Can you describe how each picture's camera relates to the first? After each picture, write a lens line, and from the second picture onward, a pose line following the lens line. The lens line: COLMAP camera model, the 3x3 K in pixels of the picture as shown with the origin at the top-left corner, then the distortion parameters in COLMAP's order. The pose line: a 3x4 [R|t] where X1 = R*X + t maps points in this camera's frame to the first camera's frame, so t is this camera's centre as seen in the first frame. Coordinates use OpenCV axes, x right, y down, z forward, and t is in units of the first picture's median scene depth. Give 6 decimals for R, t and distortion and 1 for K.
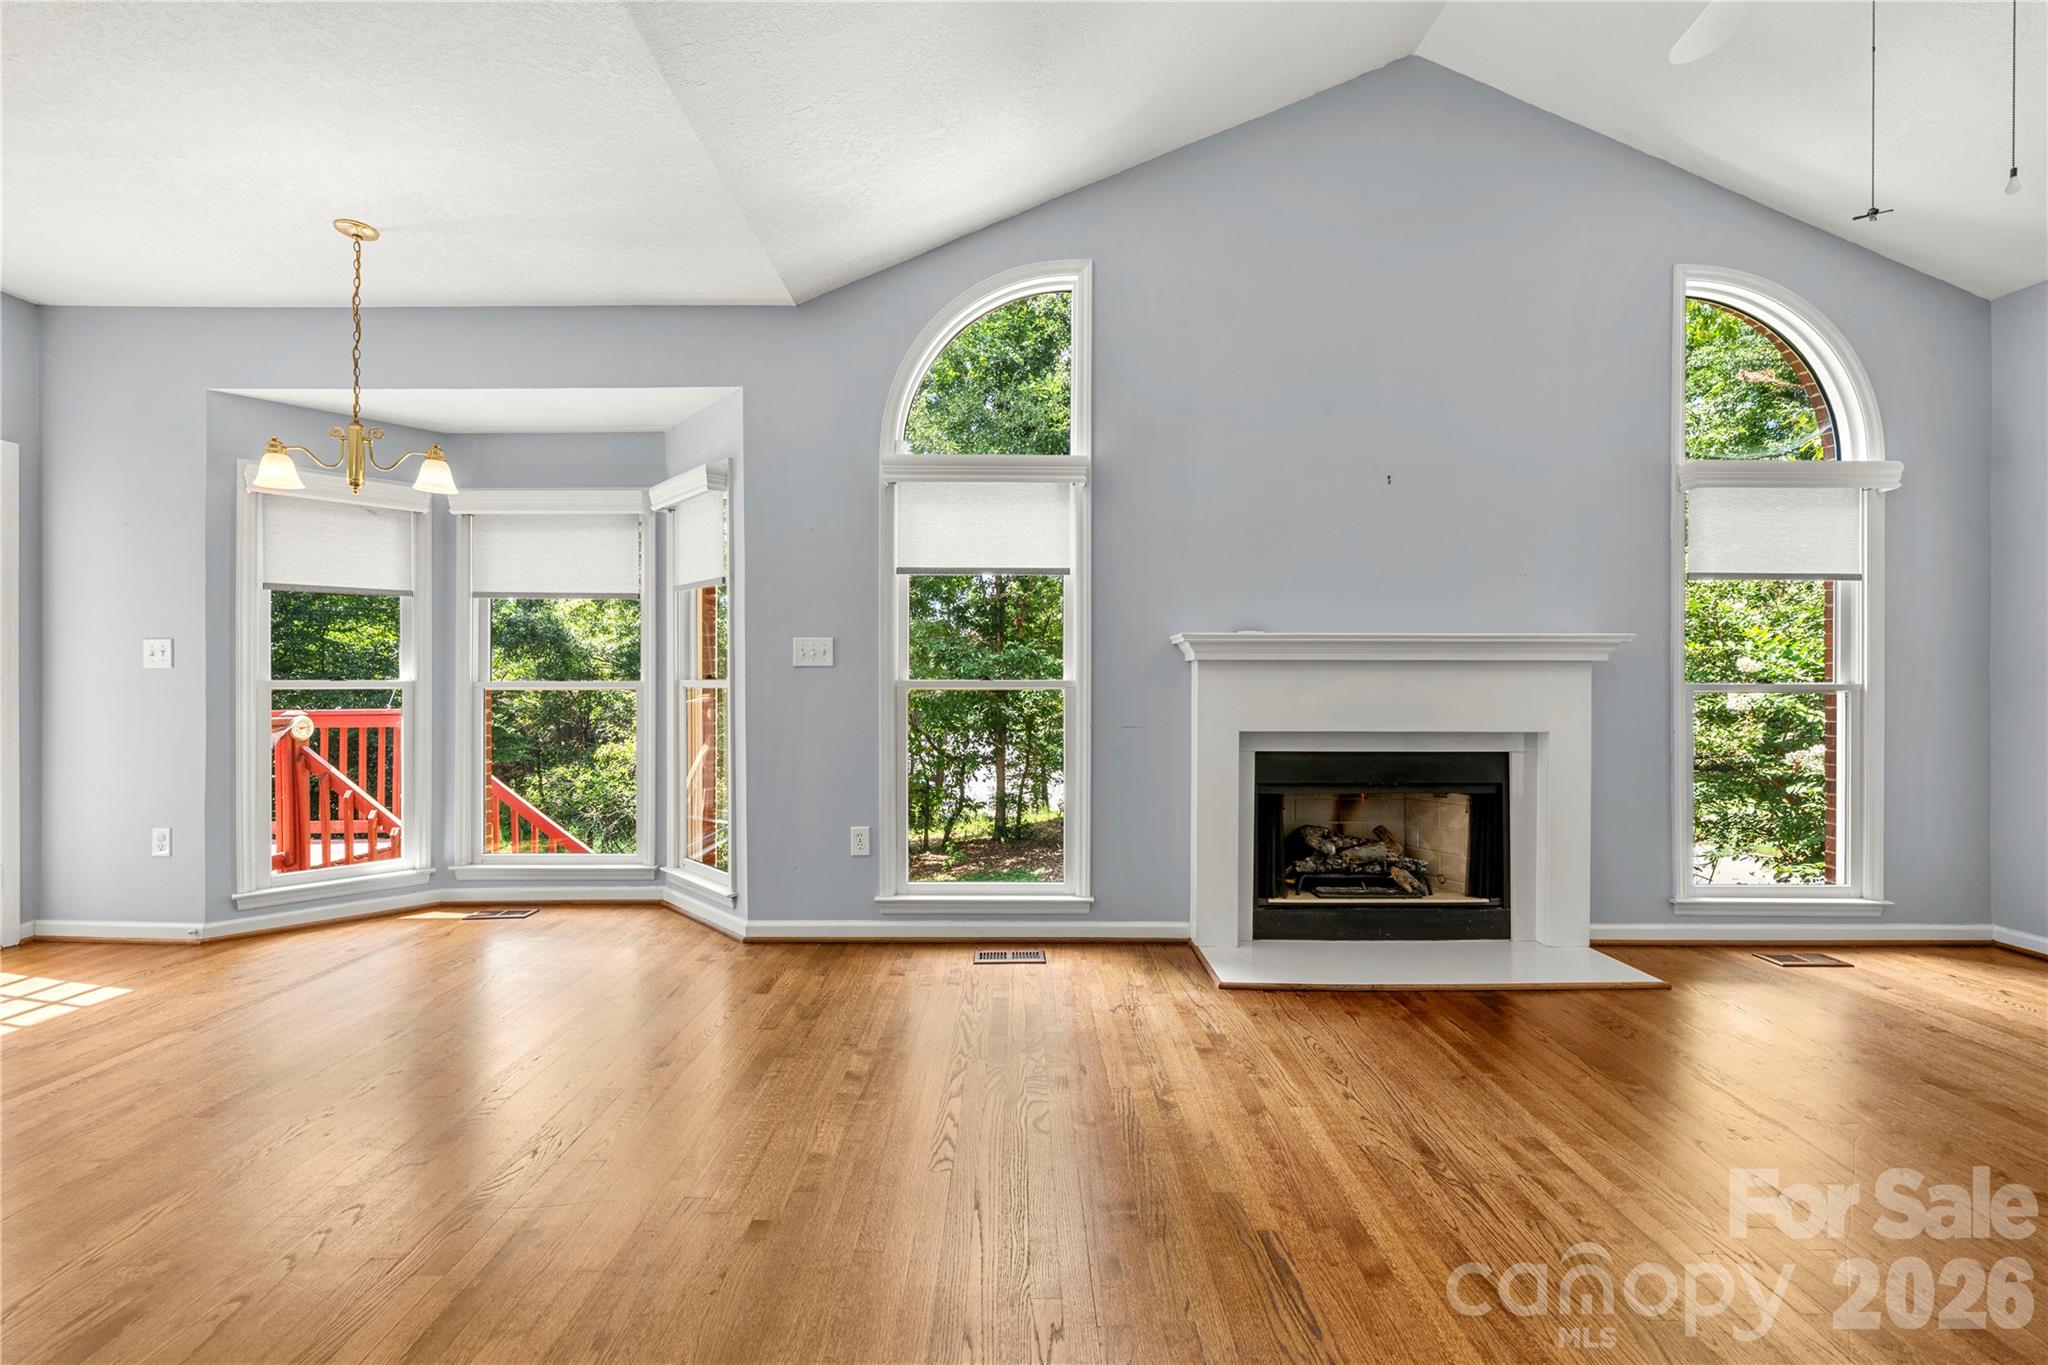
lens RADIAL K [[815.3, 0, 1021.3], [0, 815.3, 681.4], [0, 0, 1]] dist [0.001226, -0.000231]
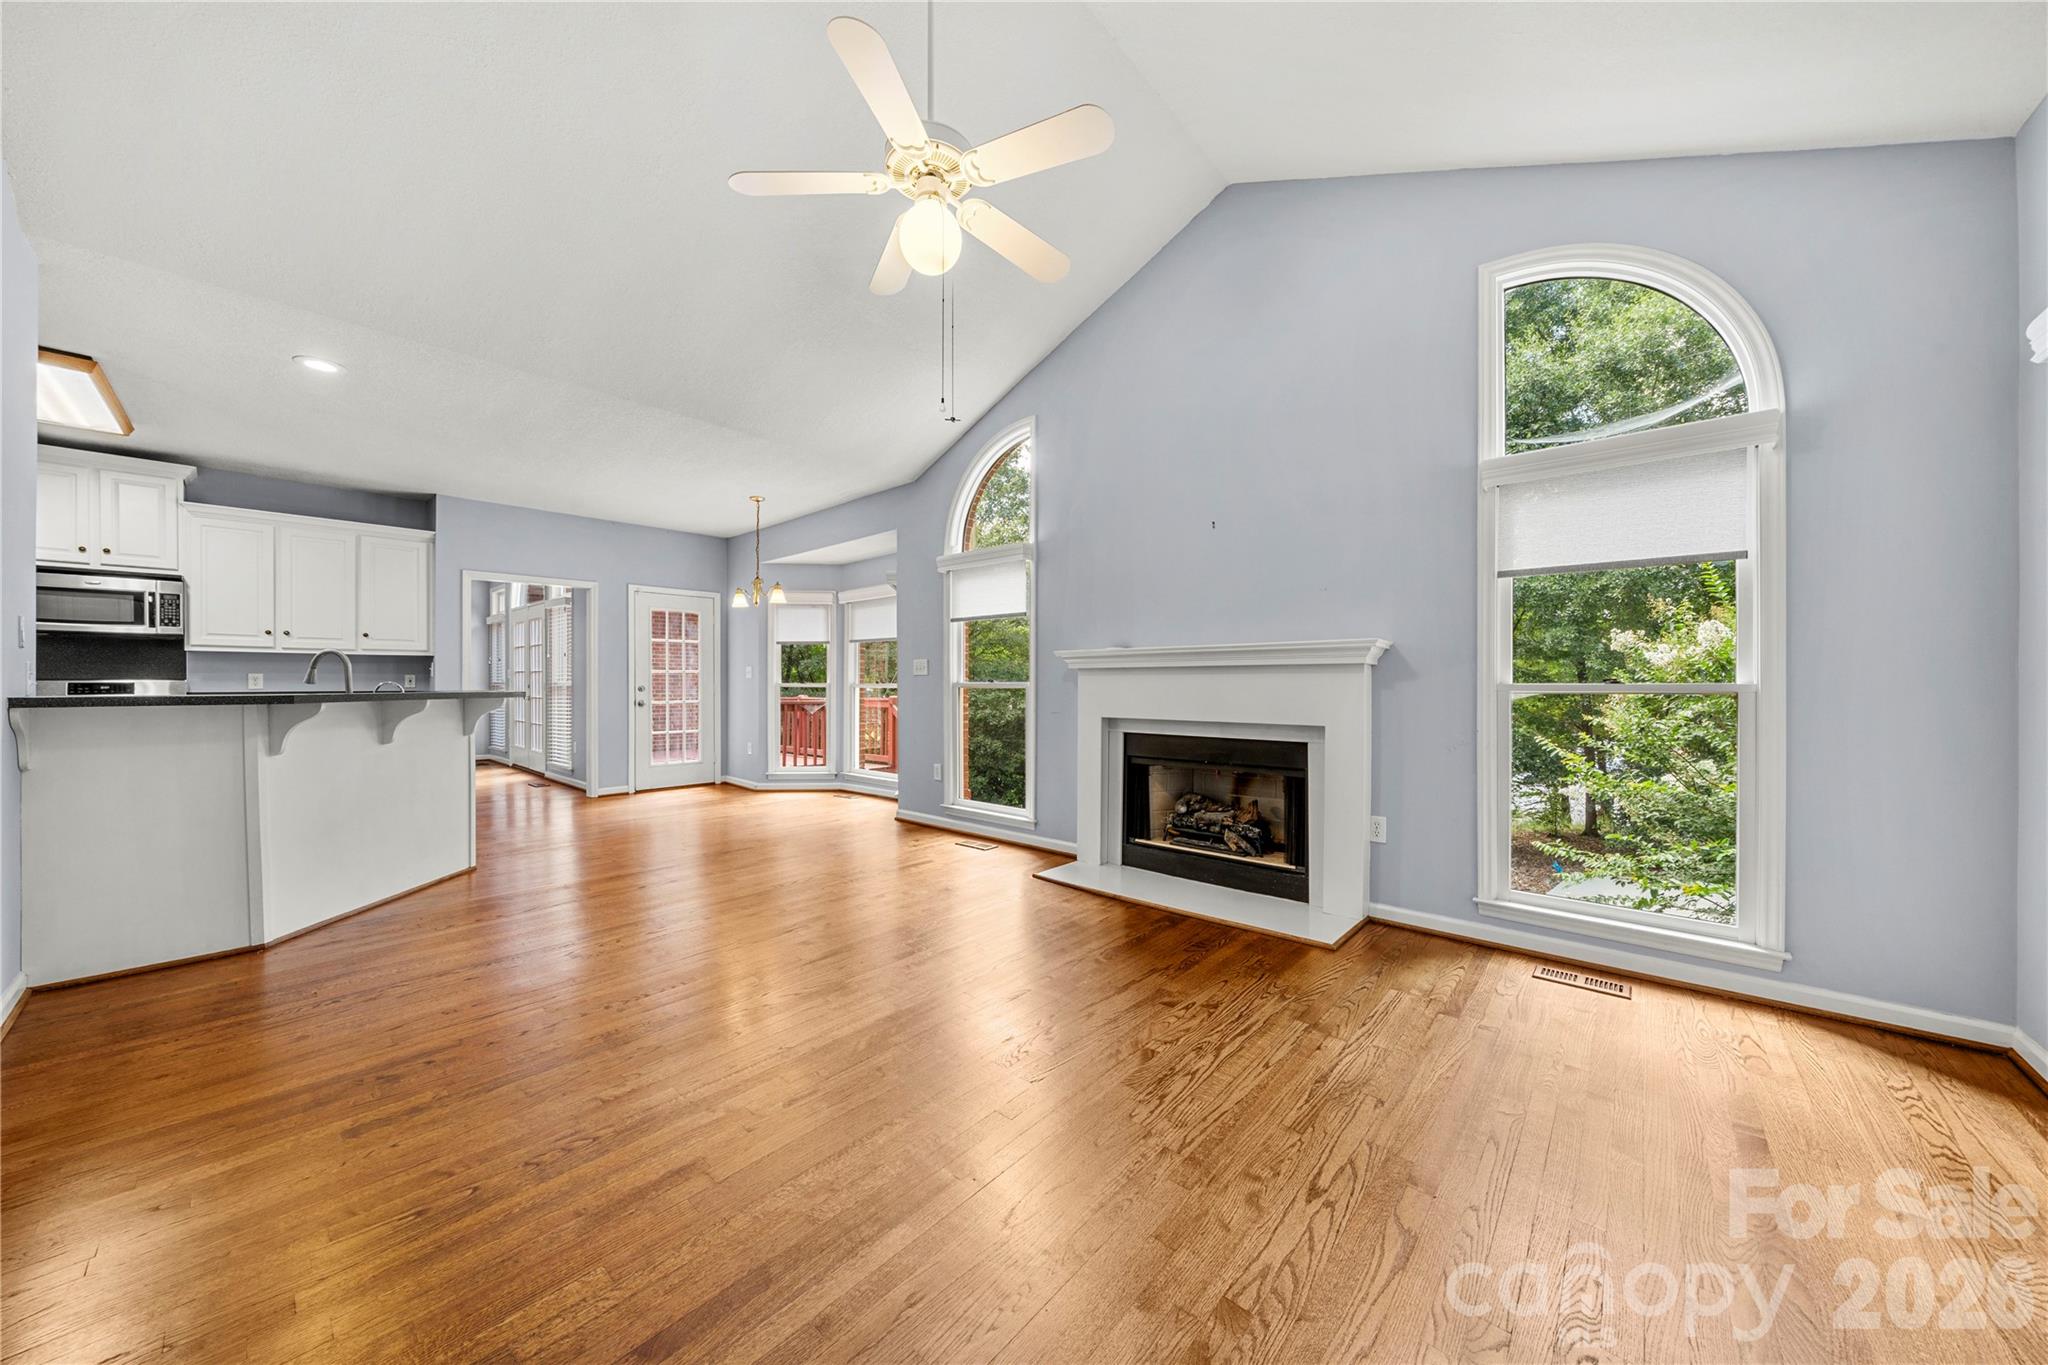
lens RADIAL K [[698.8, 0, 1030.3], [0, 698.8, 690.8], [0, 0, 1]] dist [-0.001658, 0.000043]
pose [[0.744201, 0.005856, -0.667930, 0.974805], [0.000996, 0.999951, 0.009877, 0.001551], [0.667955, -0.008016, 0.744159, -0.009907]]
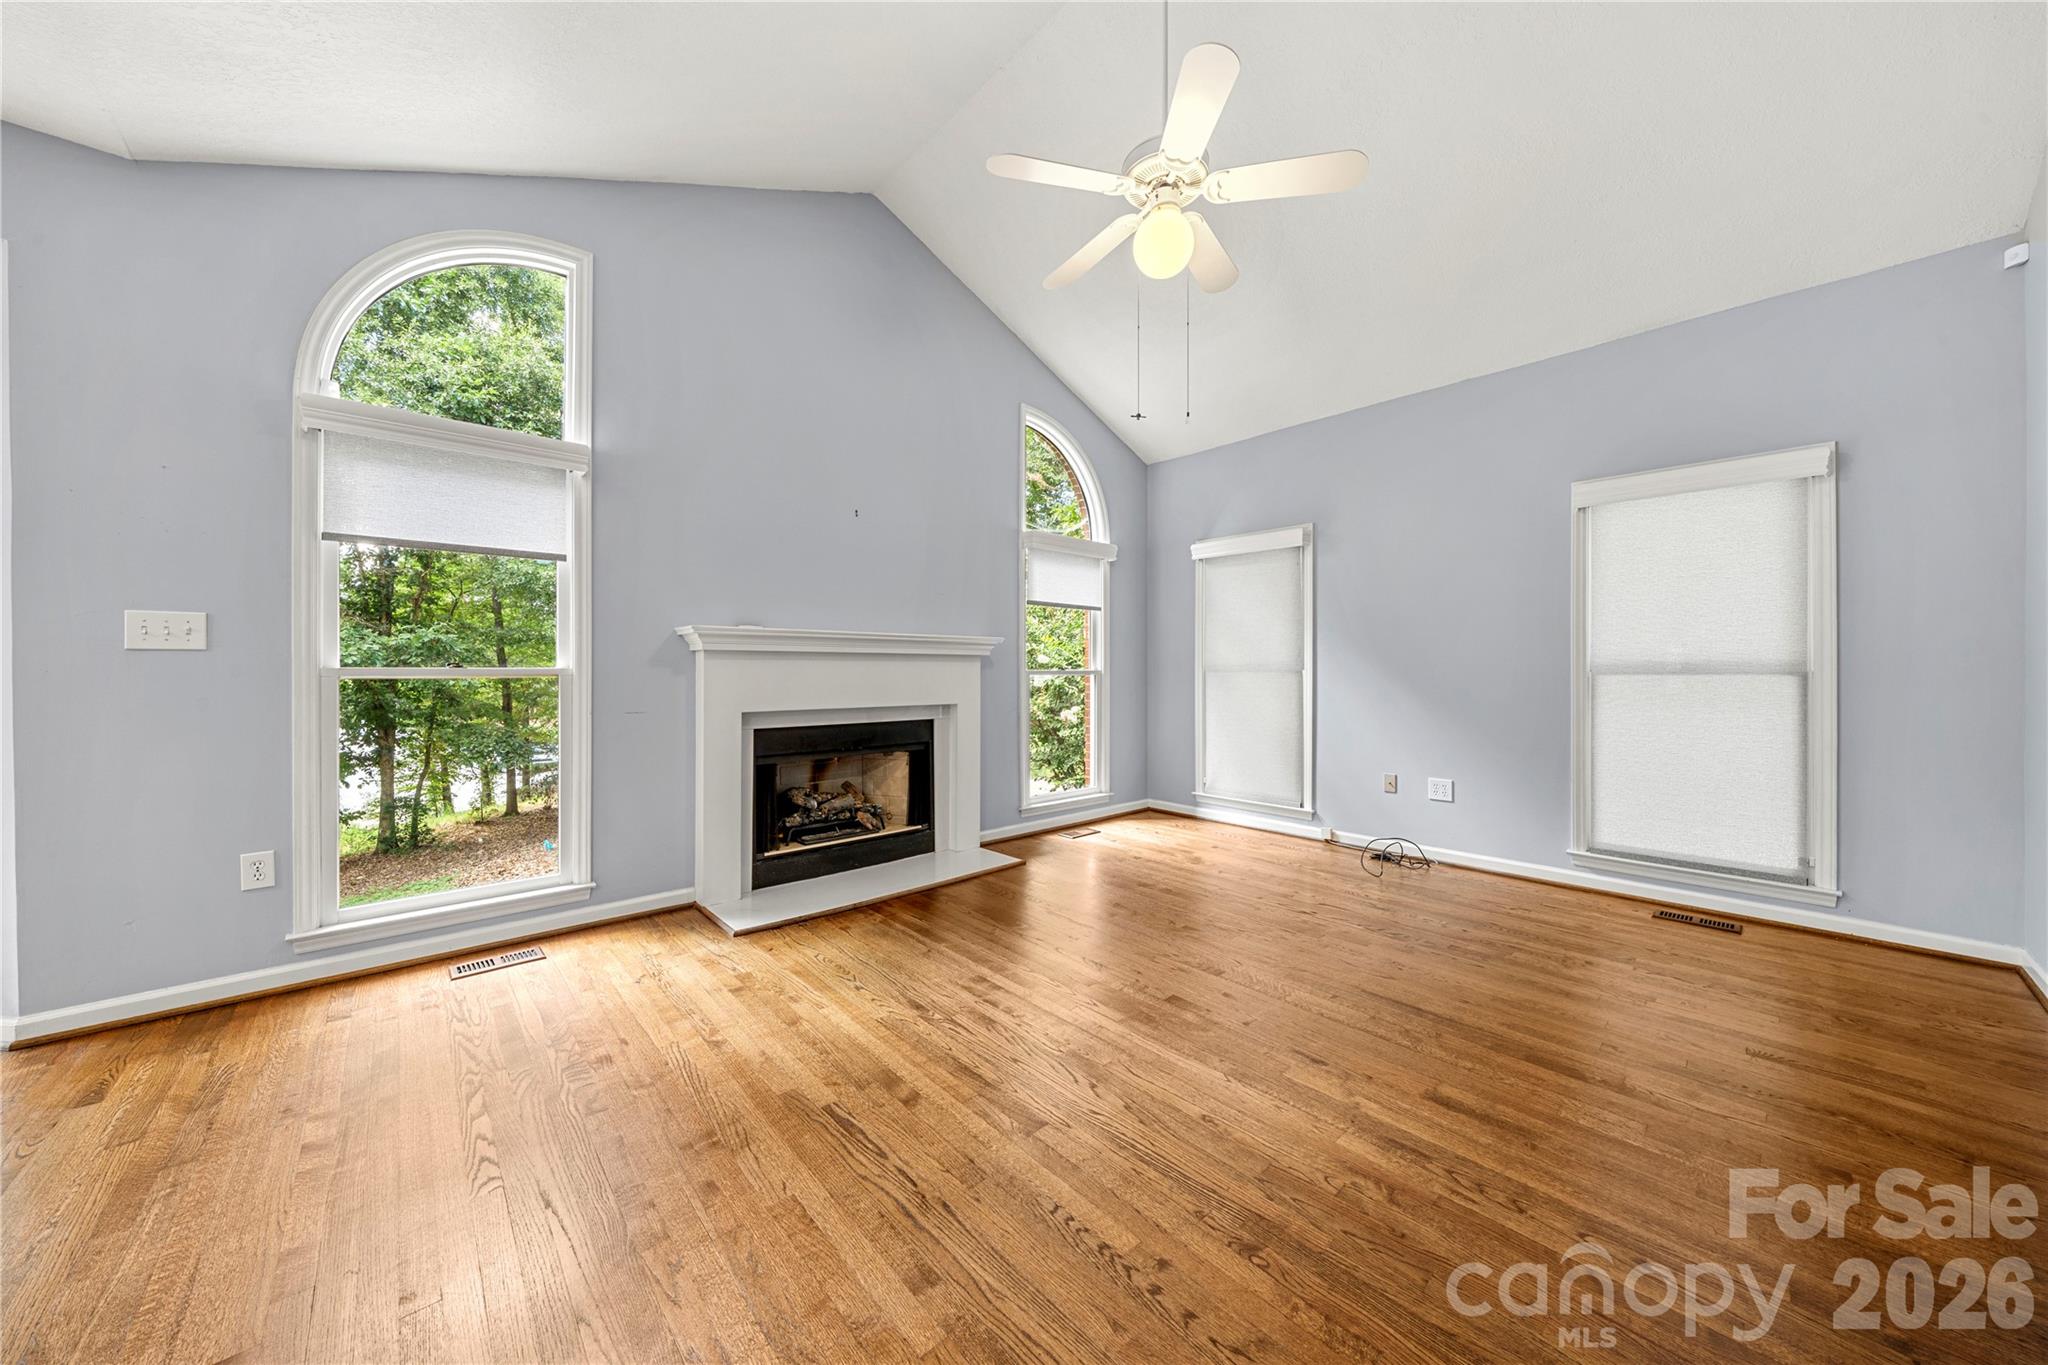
lens RADIAL K [[698.8, 0, 1020.5], [0, 698.8, 668.7], [0, 0, 1]] dist [-0.001658, 0.000043]
pose [[0.746655, -0.000352, 0.665212, -0.093476], [0.000633, 1.000000, -0.000181, -0.000028], [-0.665211, 0.000556, 0.746655, -0.001831]]
